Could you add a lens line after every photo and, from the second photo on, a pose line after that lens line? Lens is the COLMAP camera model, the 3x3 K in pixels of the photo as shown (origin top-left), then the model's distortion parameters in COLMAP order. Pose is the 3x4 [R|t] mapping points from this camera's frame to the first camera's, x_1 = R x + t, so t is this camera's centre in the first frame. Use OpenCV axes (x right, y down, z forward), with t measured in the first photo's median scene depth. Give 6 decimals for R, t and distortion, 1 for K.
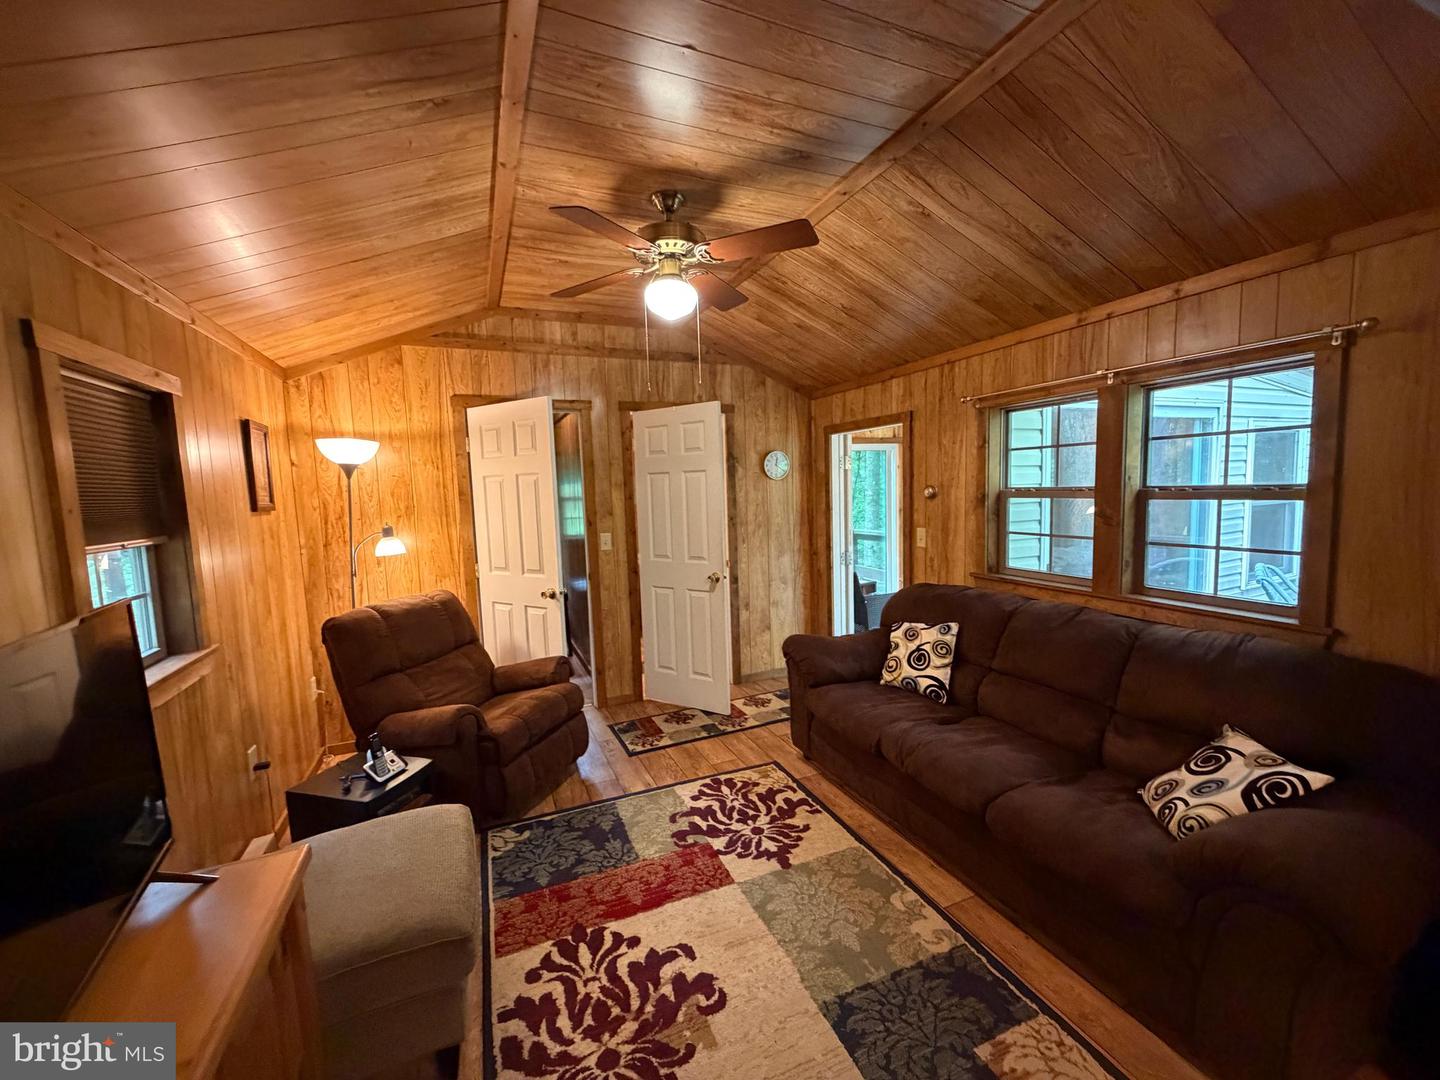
lens RADIAL K [[578.5, 0, 719.8], [0, 578.5, 541.0], [0, 0, 1]] dist [-0.000190, -0.000004]
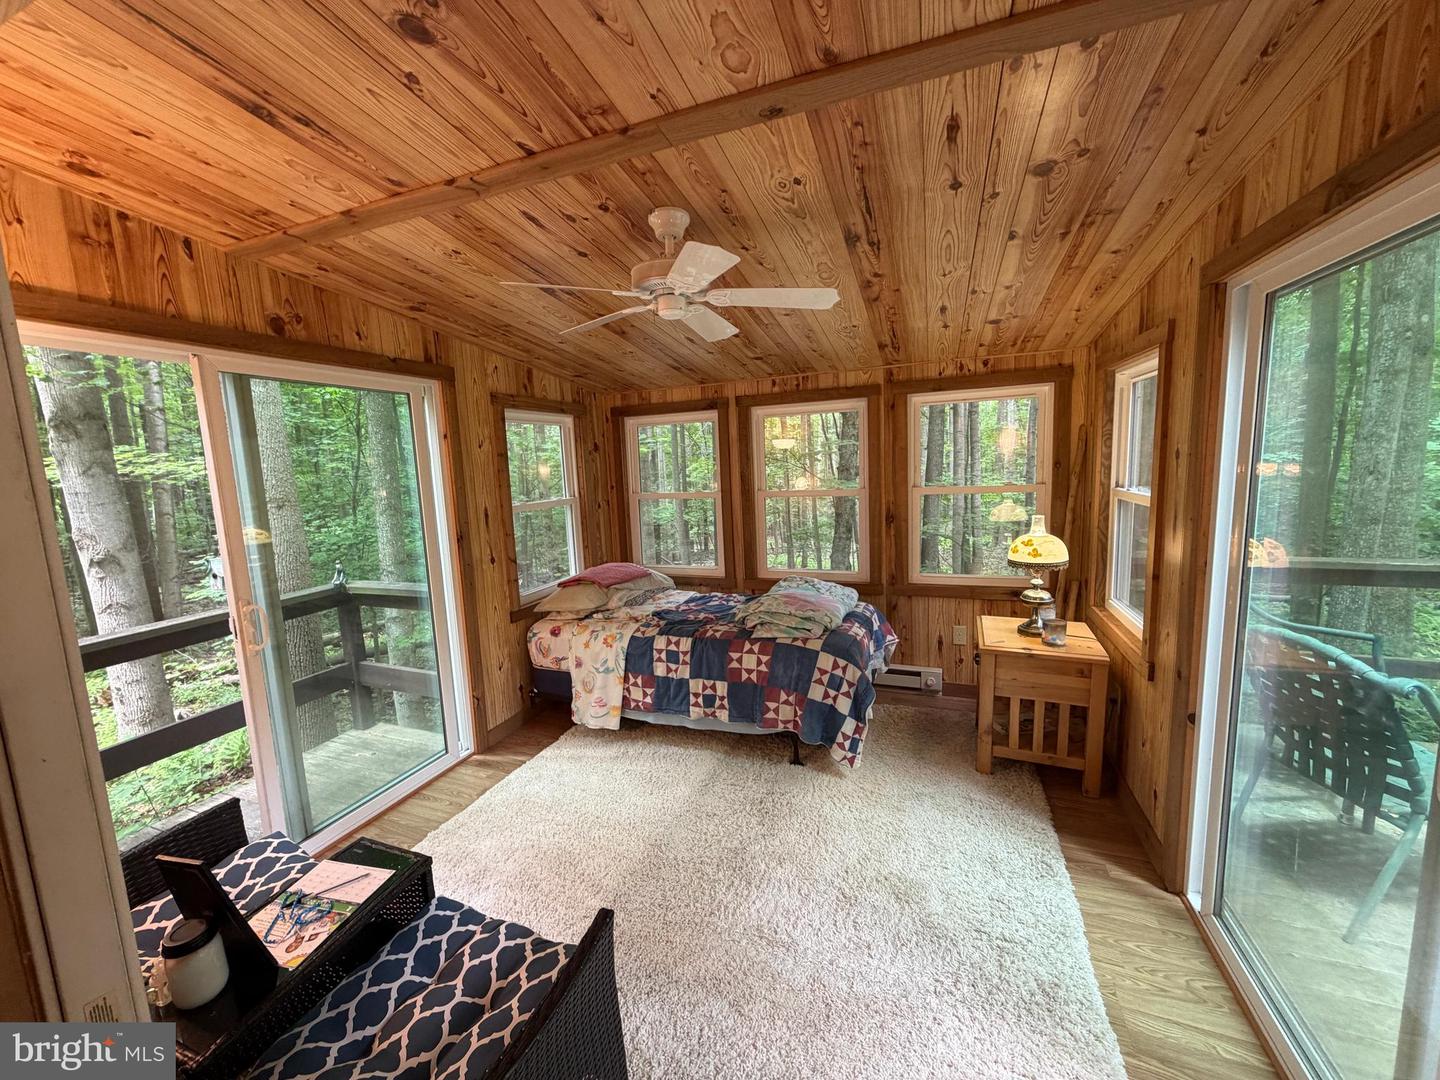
lens RADIAL K [[578.5, 0, 721.7], [0, 578.5, 539.7], [0, 0, 1]] dist [-0.000190, -0.000004]
pose [[0.716108, -0.085083, 0.692785, 0.147226], [0.076443, 0.996132, 0.043322, -0.051151], [-0.693791, 0.021935, 0.719842, 0.535237]]
